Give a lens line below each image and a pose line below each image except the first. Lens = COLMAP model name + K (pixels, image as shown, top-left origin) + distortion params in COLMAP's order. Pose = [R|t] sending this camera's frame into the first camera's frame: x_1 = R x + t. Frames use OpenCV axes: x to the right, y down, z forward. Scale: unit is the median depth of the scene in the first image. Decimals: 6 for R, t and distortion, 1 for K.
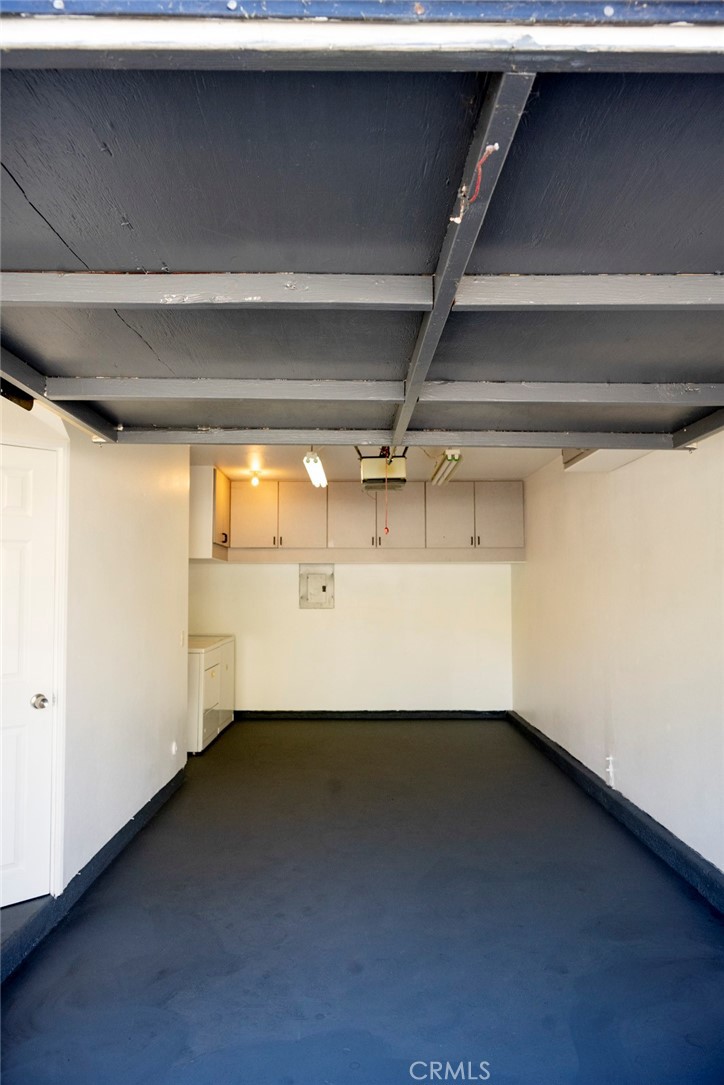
lens RADIAL K [[717.7, 0, 361.7], [0, 717.7, 542.4], [0, 0, 1]] dist [-0.004445, 0.004359]
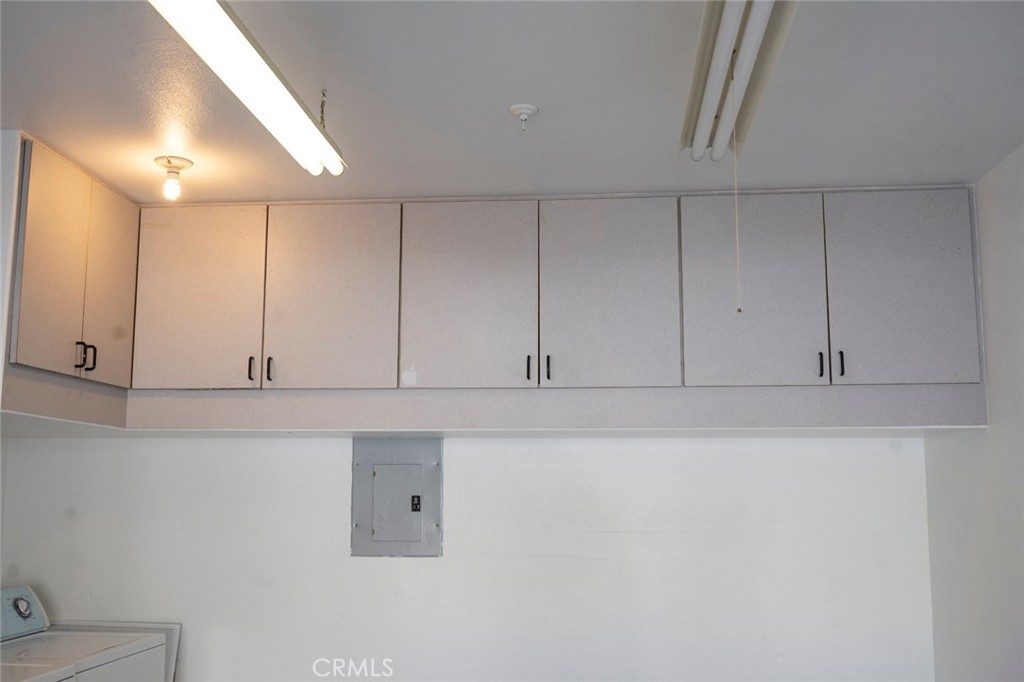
lens RADIAL K [[1078.3, 0, 512.5], [0, 1078.3, 339.6], [0, 0, 1]] dist [-0.069992, 0.000000]
pose [[0.996600, -0.009912, -0.081791, 0.050000], [0.004076, 0.997453, -0.071207, 0.021563], [0.082288, 0.070631, 0.994103, 0.483497]]
